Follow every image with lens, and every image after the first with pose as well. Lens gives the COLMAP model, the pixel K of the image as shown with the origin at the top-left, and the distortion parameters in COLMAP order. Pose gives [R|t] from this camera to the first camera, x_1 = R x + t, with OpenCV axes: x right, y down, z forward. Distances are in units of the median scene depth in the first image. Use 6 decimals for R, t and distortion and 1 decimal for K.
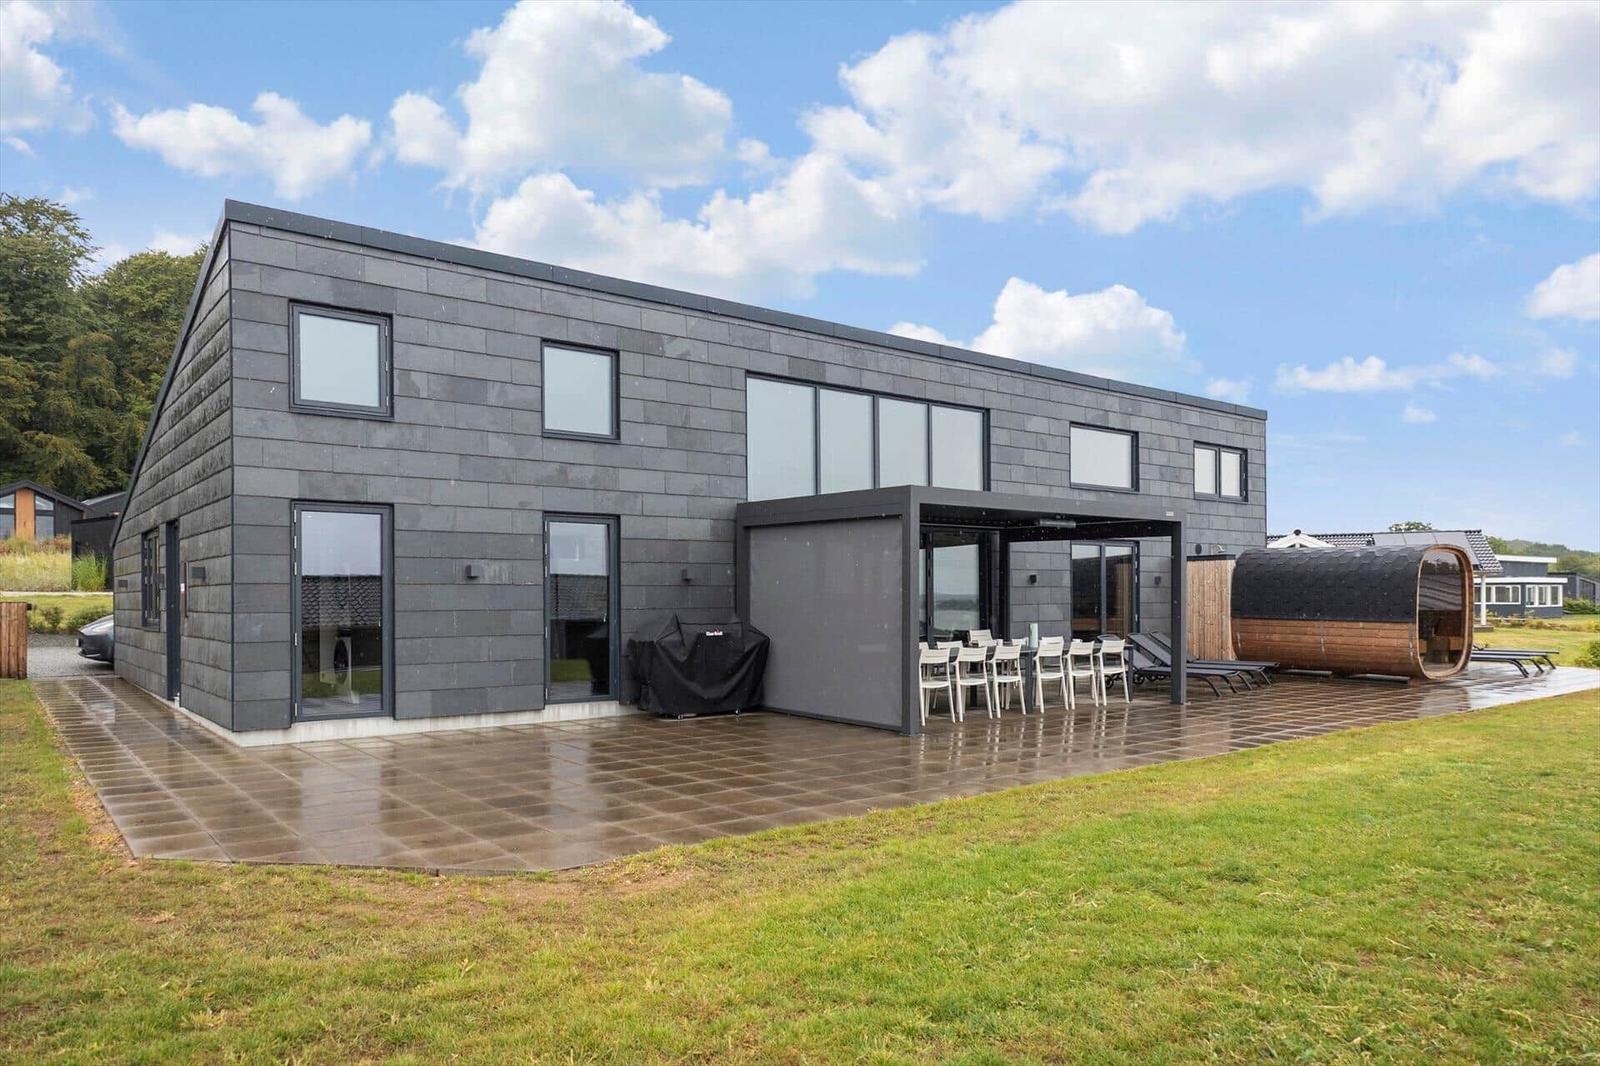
lens RADIAL K [[1011.6, 0, 804.3], [0, 1011.6, 588.4], [0, 0, 1]] dist [0.033214, 0.001374]
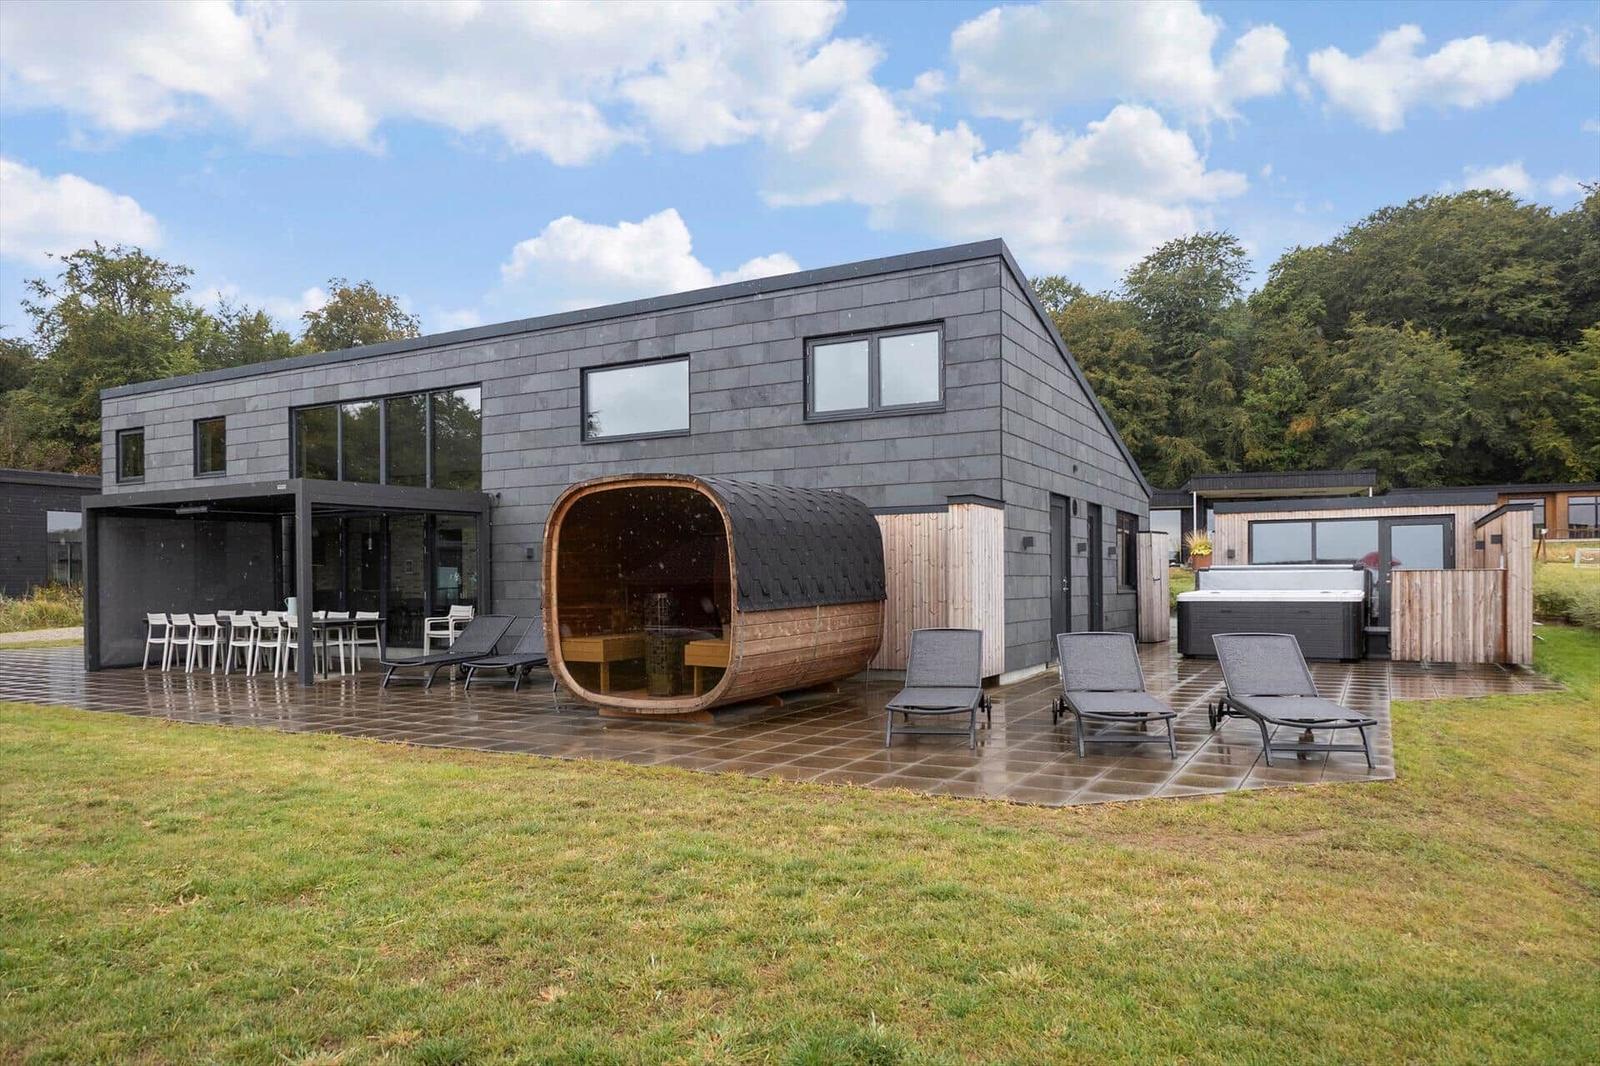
lens RADIAL K [[1068.3, 0, 804.2], [0, 1068.3, 517.6], [0, 0, 1]] dist [-0.005154, 0.005114]
pose [[0.375093, -0.050079, -0.925633, 1.018673], [0.005650, 0.998645, -0.051740, 0.007167], [0.926970, 0.014177, 0.374868, 0.741246]]
